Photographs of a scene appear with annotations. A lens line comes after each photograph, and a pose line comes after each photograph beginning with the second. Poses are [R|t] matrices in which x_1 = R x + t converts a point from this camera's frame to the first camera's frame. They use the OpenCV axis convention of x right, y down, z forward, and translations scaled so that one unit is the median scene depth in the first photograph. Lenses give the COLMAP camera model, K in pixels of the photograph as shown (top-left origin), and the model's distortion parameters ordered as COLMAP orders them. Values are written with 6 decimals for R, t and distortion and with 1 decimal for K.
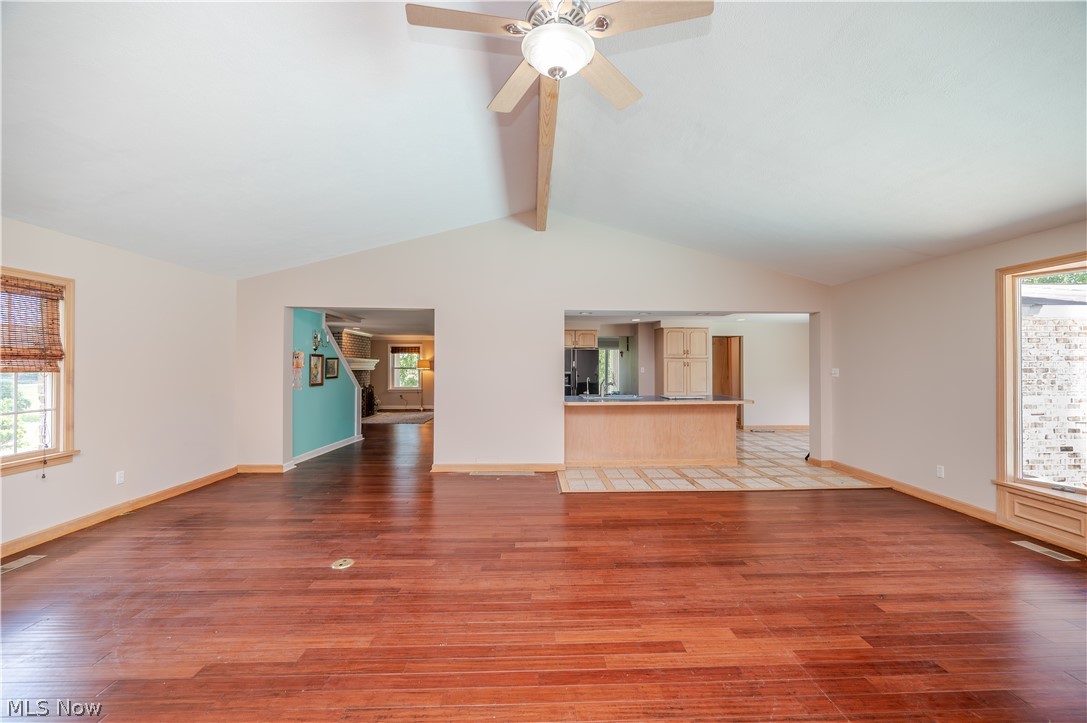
lens RADIAL K [[438.3, 0, 549.4], [0, 438.3, 364.6], [0, 0, 1]] dist [0.003129, -0.000268]
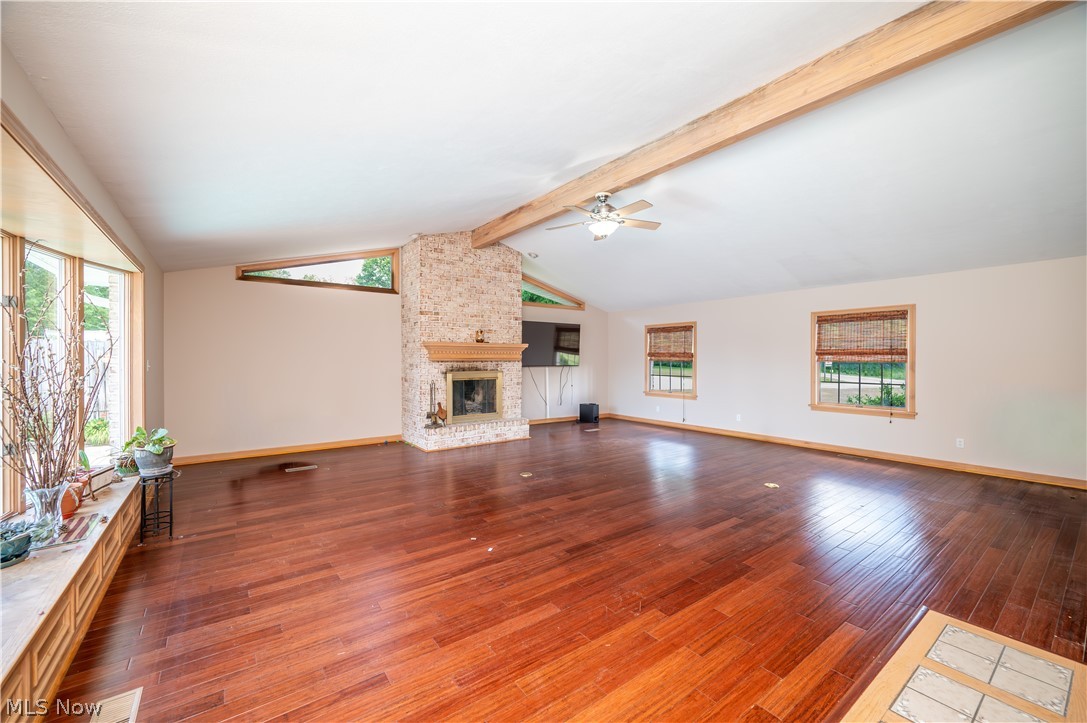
lens RADIAL K [[438.3, 0, 547.1], [0, 438.3, 356.8], [0, 0, 1]] dist [0.003129, -0.000268]
pose [[-0.823980, -0.002528, -0.566613, 1.098651], [-0.001510, 0.999996, -0.002265, -0.000287], [0.566617, -0.001011, -0.823981, 1.874395]]
